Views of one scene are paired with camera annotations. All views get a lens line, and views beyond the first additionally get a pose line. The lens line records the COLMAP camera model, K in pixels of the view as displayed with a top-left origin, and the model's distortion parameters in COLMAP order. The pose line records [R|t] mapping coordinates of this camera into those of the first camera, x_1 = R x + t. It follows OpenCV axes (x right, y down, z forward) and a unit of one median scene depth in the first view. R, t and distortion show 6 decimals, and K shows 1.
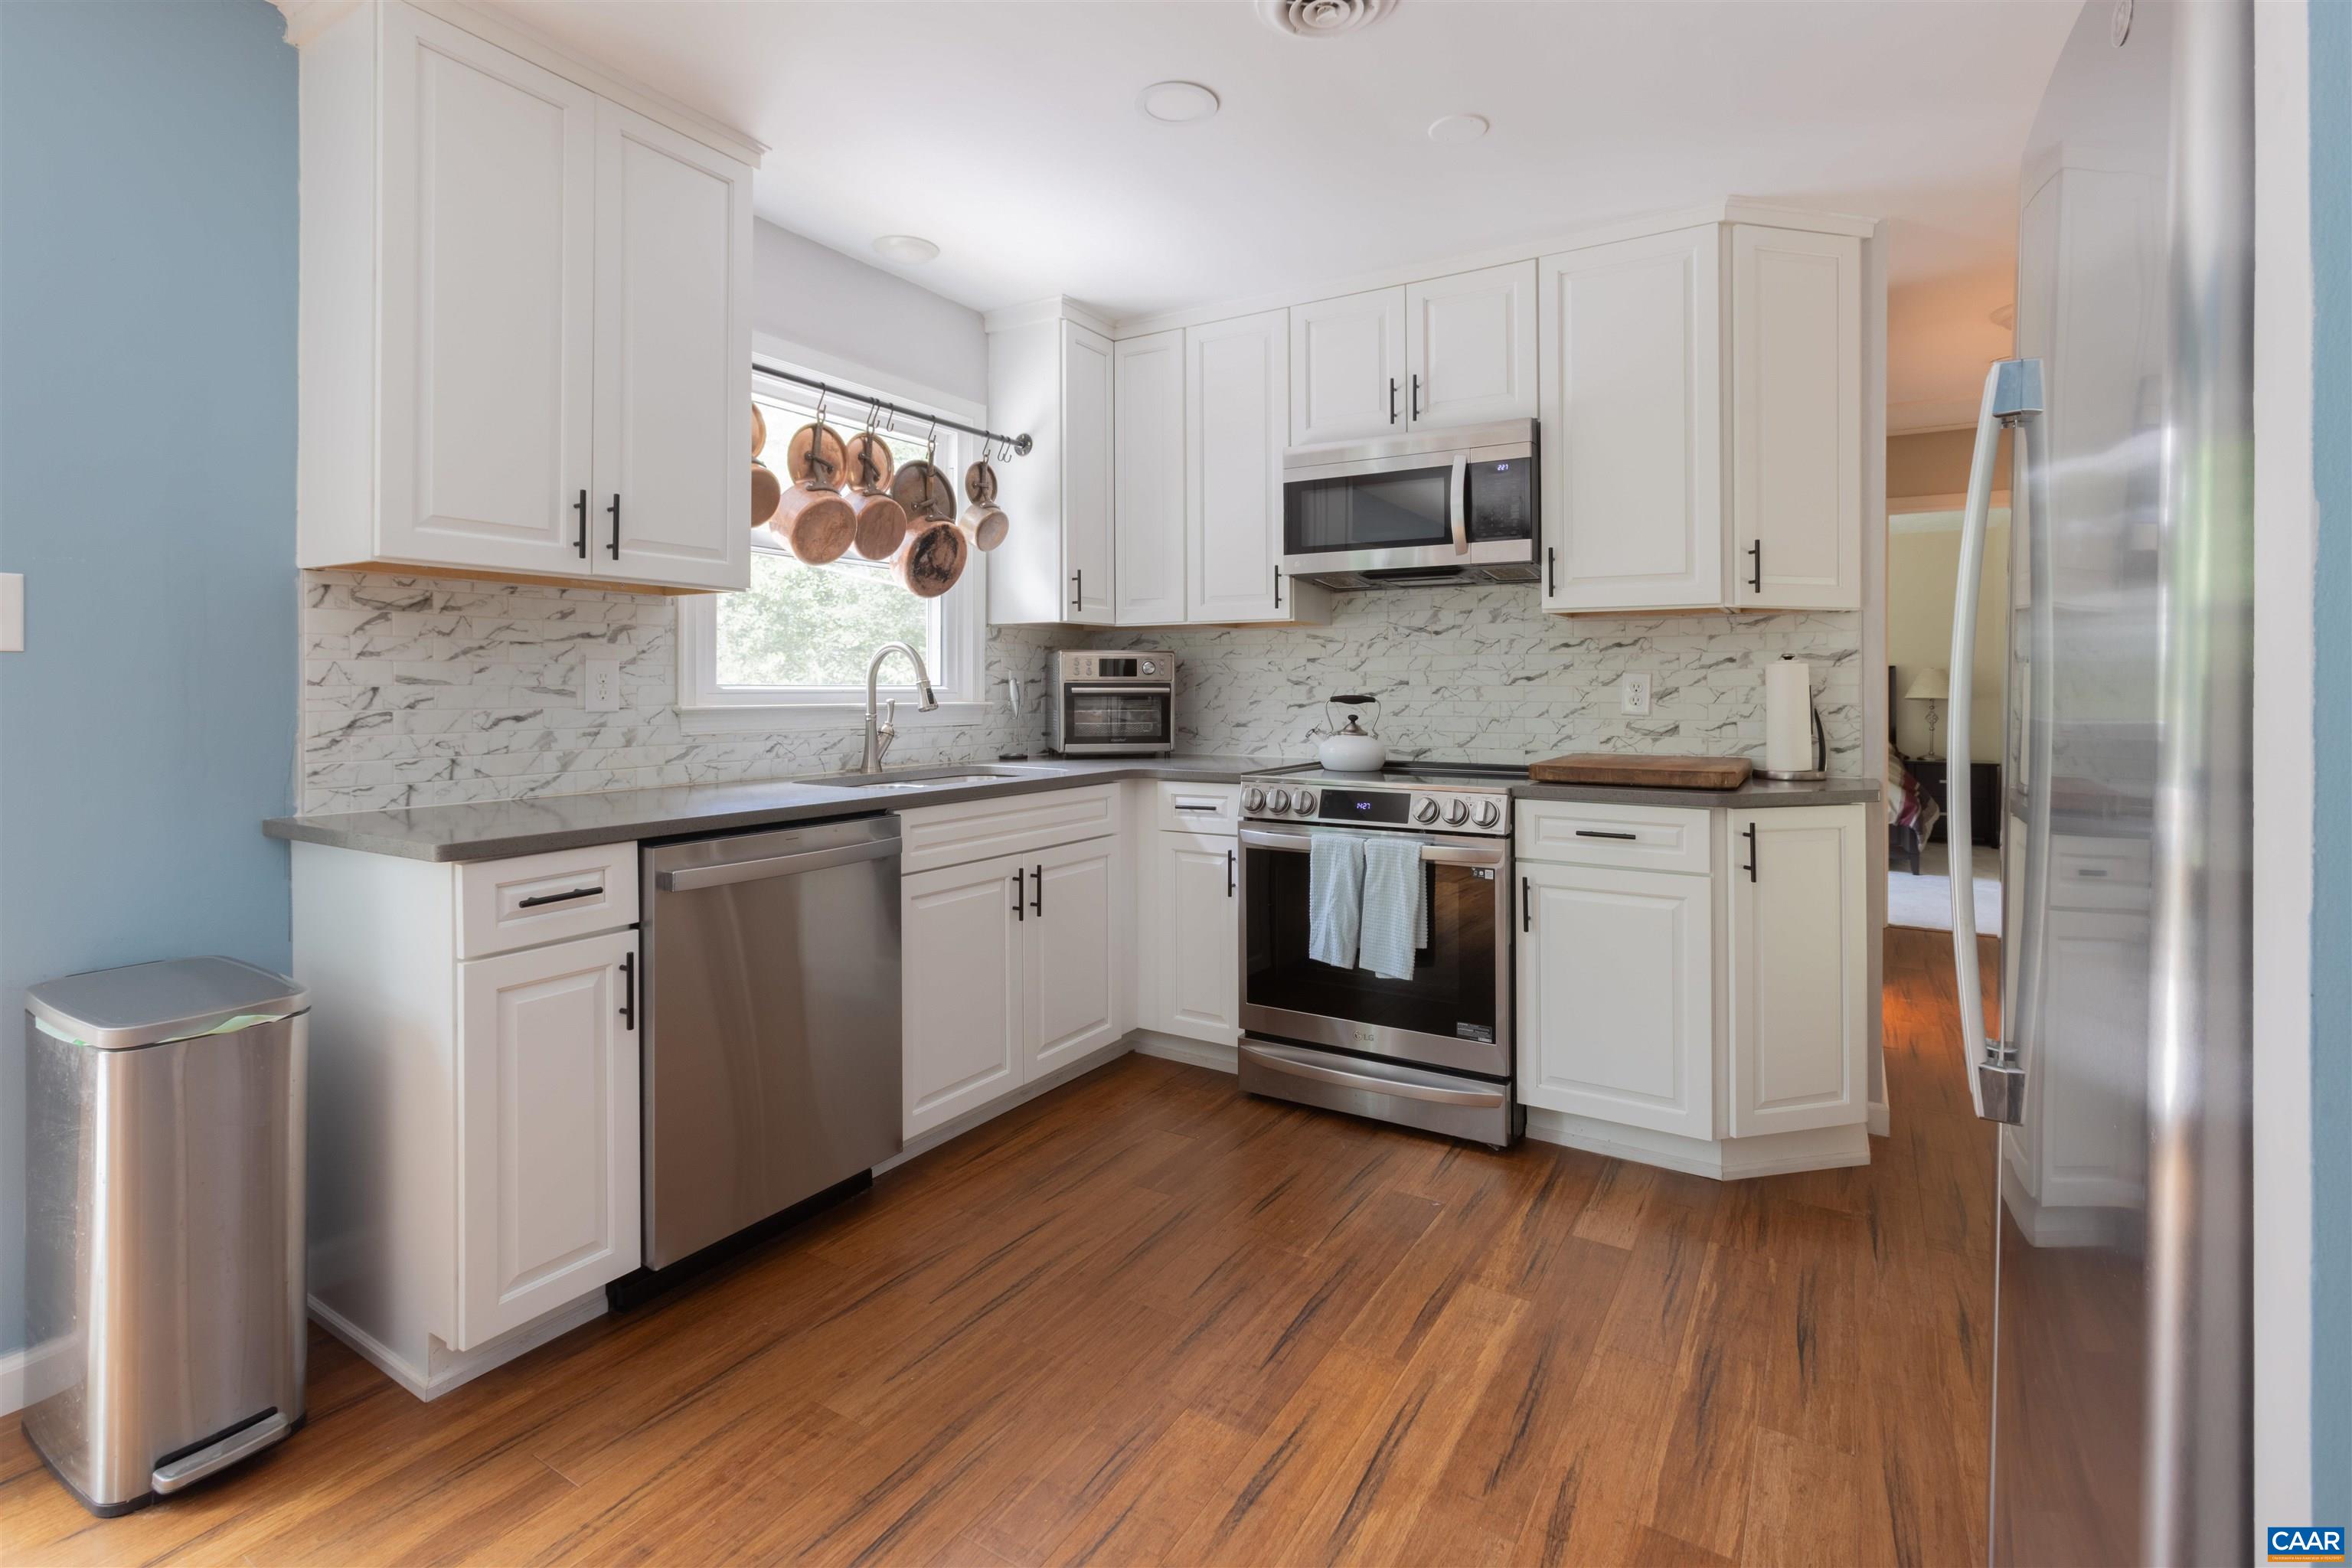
lens RADIAL K [[1043.6, 0, 1162.1], [0, 1043.6, 665.6], [0, 0, 1]] dist [-0.013413, 0.007357]
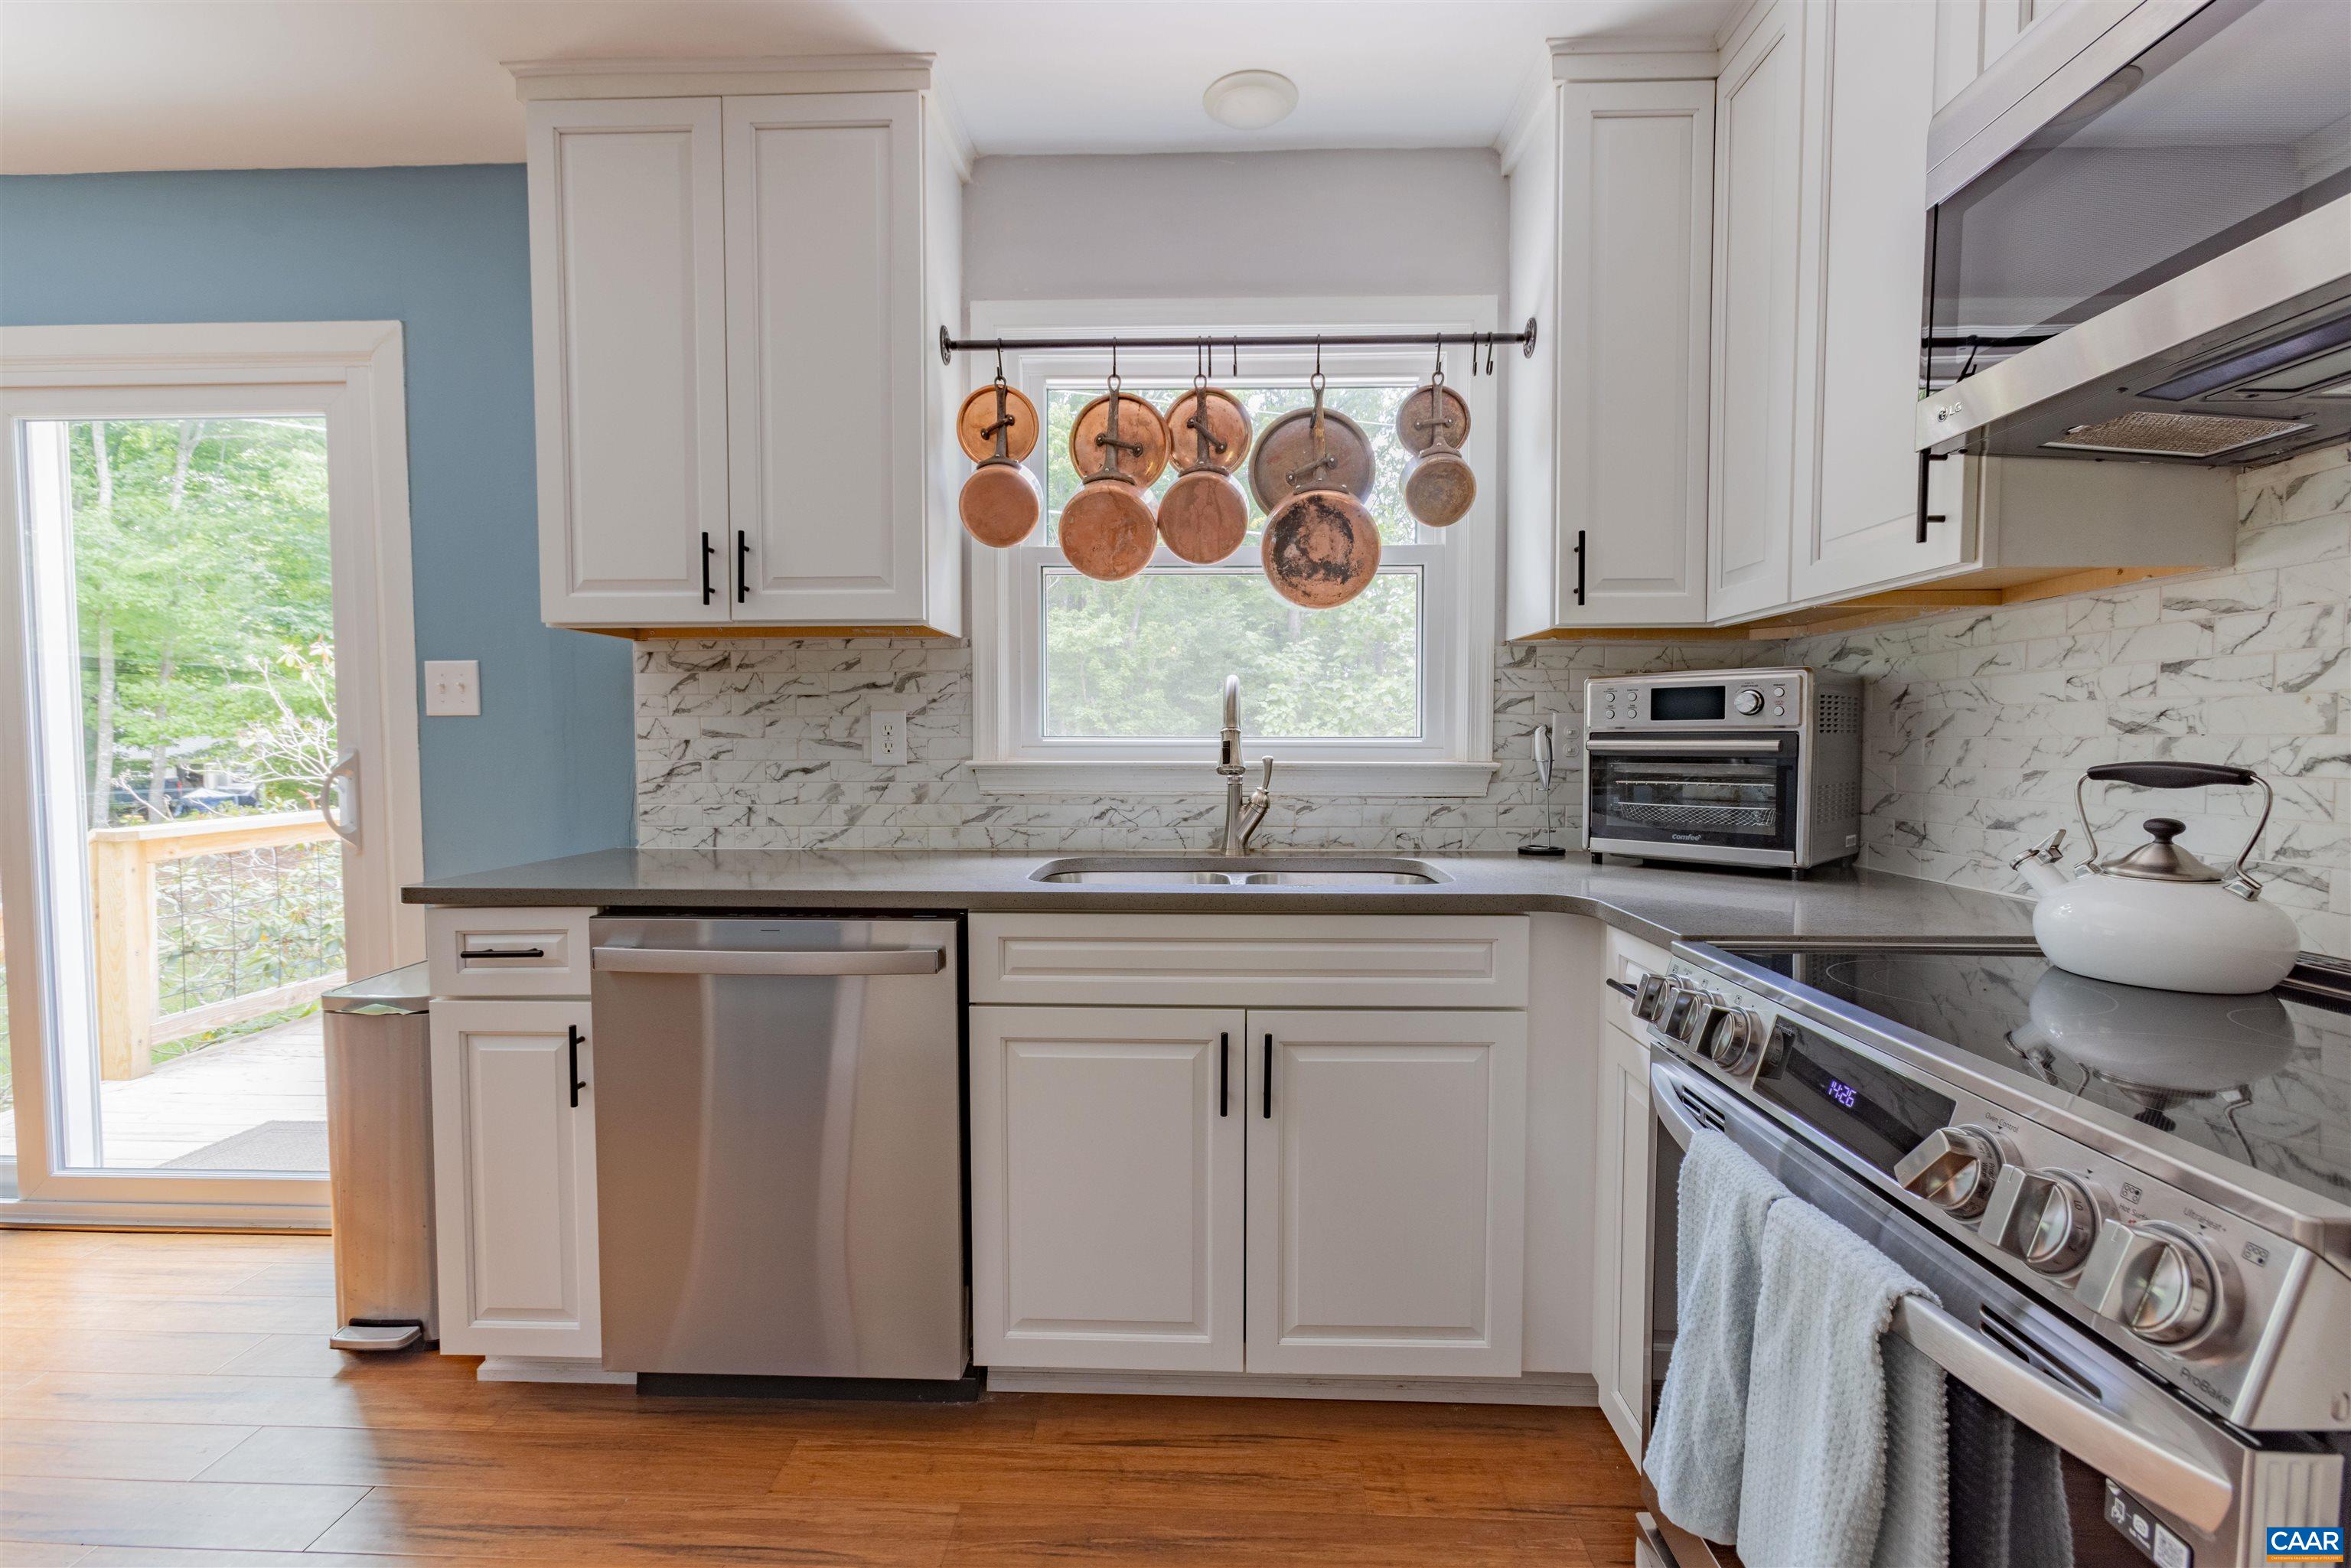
lens RADIAL K [[1043.1, 0, 1148.2], [0, 1043.1, 783.8], [0, 0, 1]] dist [-0.013413, 0.007357]
pose [[0.519192, 0.036407, -0.853882, 0.378493], [0.018513, 0.998379, 0.053825, 0.013423], [0.854457, -0.043754, 0.517676, 0.676313]]
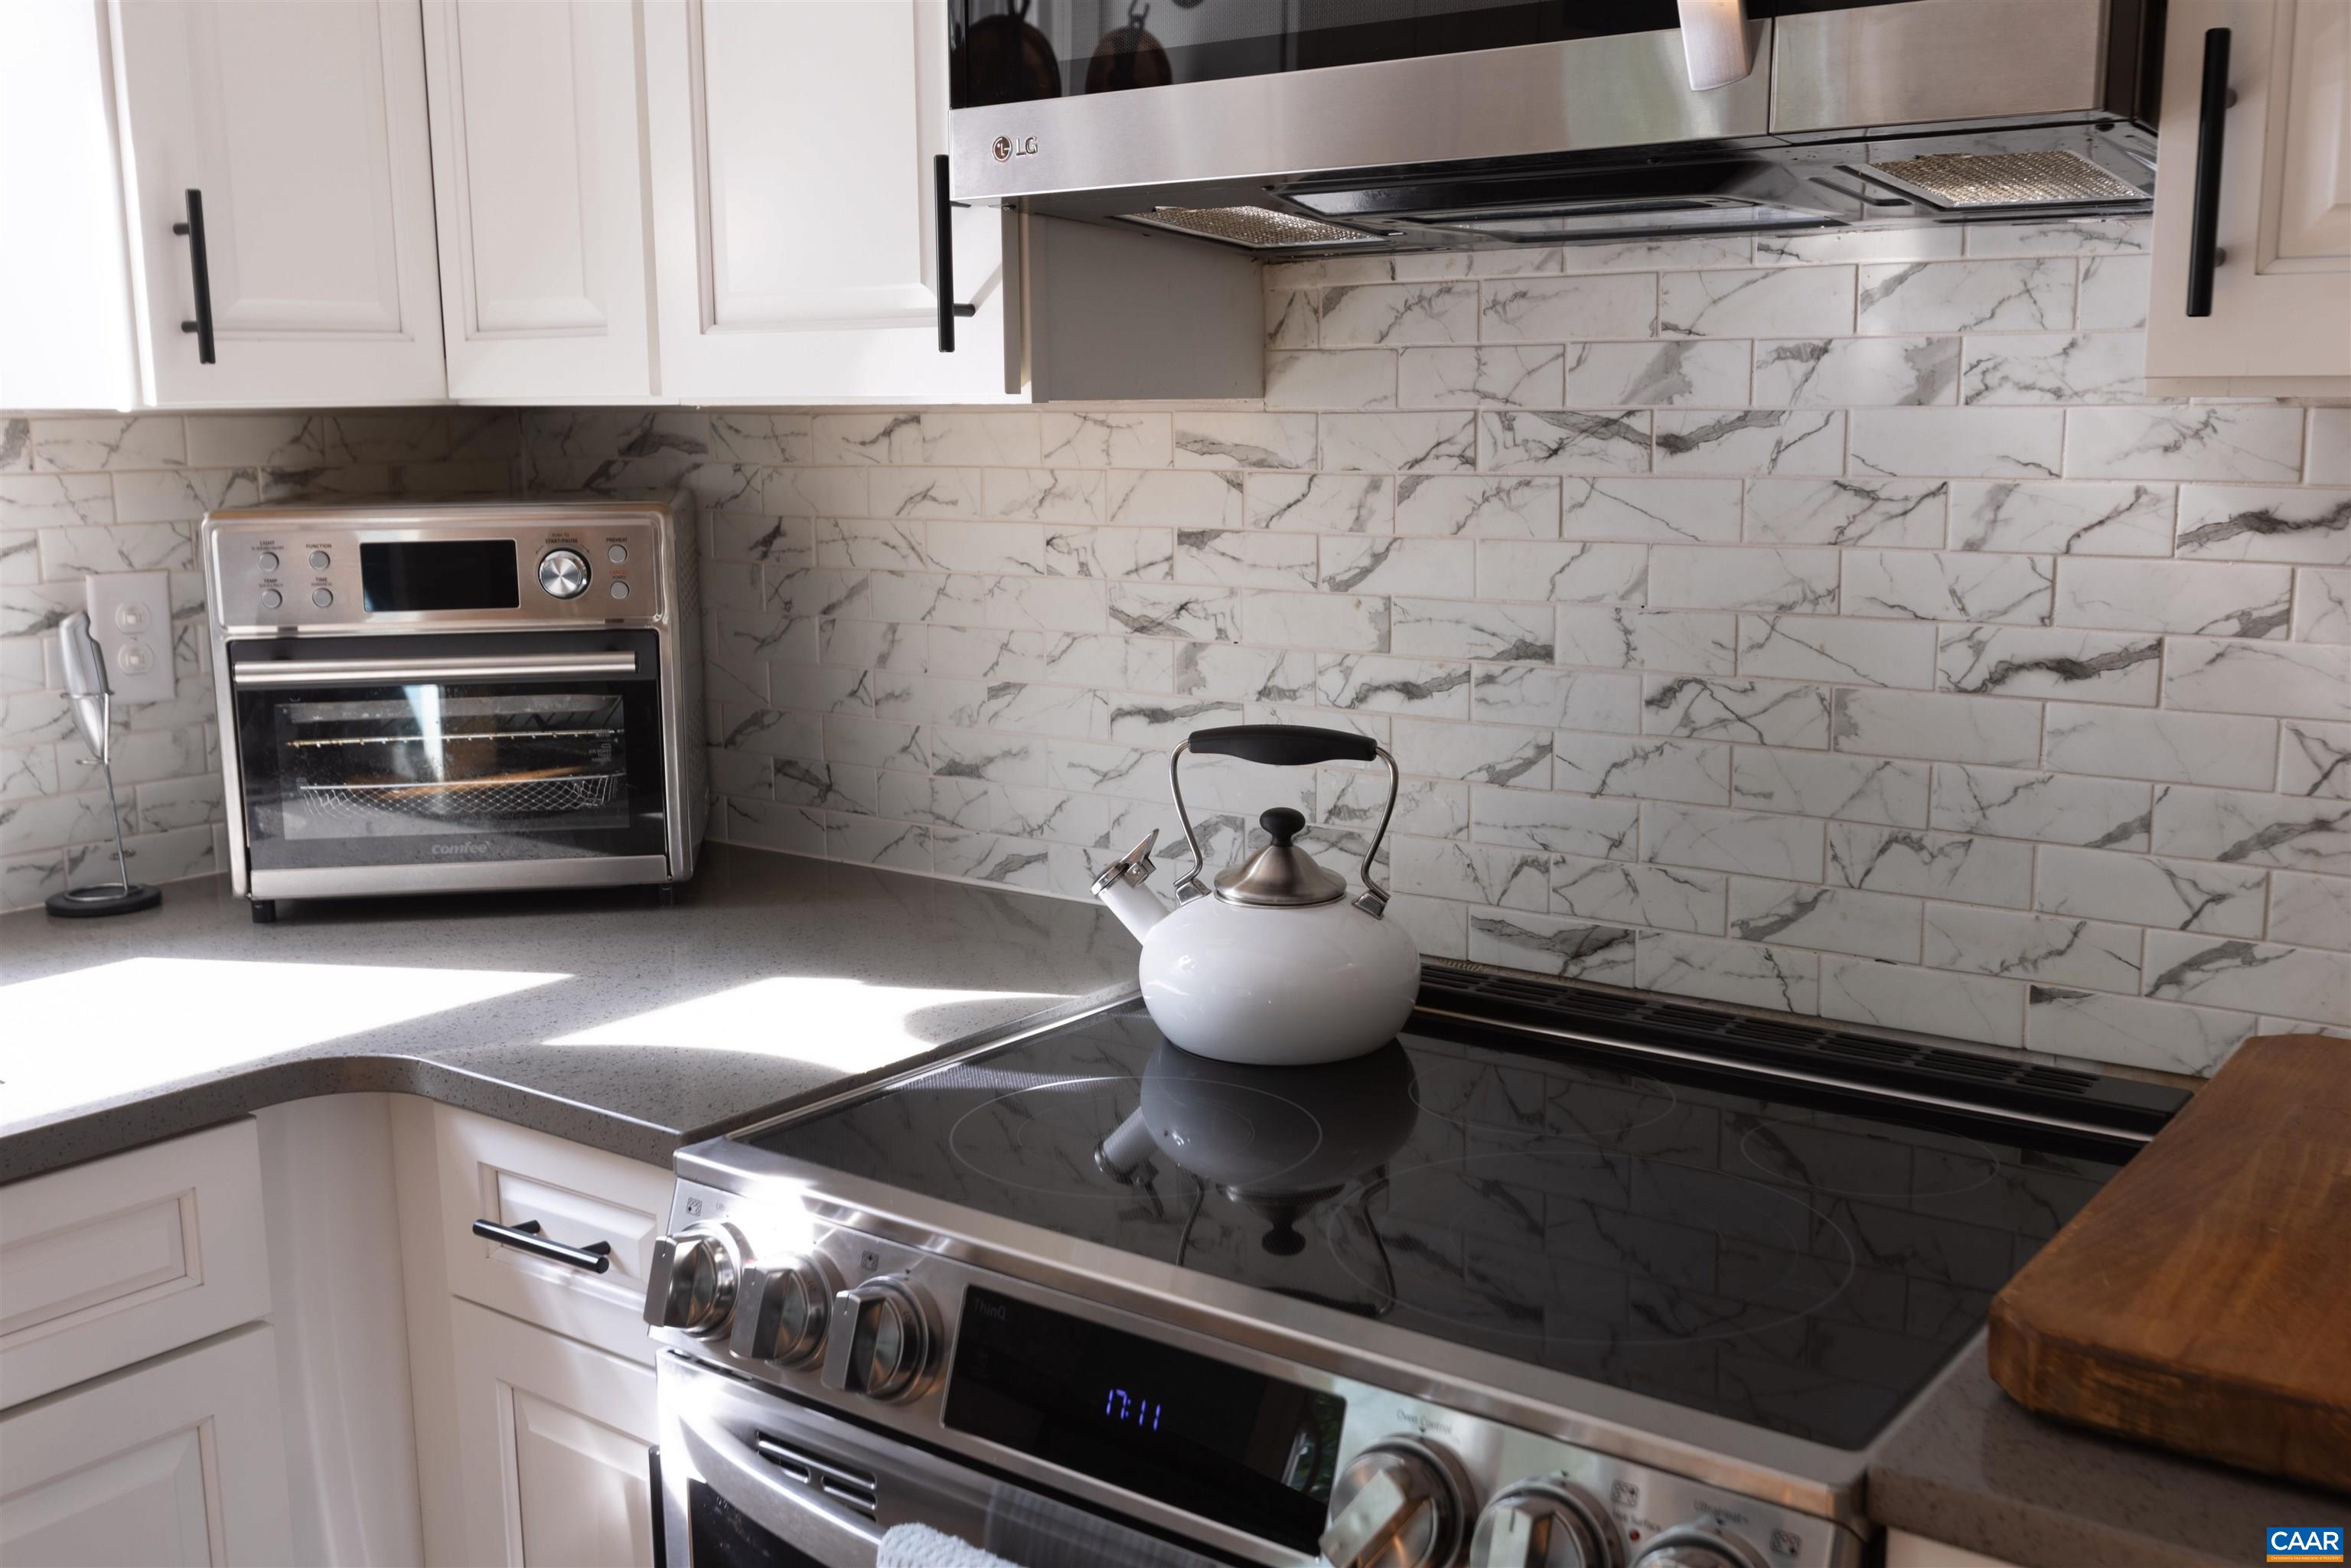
lens RADIAL K [[2290.9, 0, 1155.6], [0, 2290.9, 791.1], [0, 0, 1]] dist [0.052644, 0.000000]
pose [[0.997814, -0.005265, -0.065868, 0.236489], [0.017971, 0.980870, 0.193833, -0.072994], [0.063587, -0.194593, 0.978821, 0.622889]]
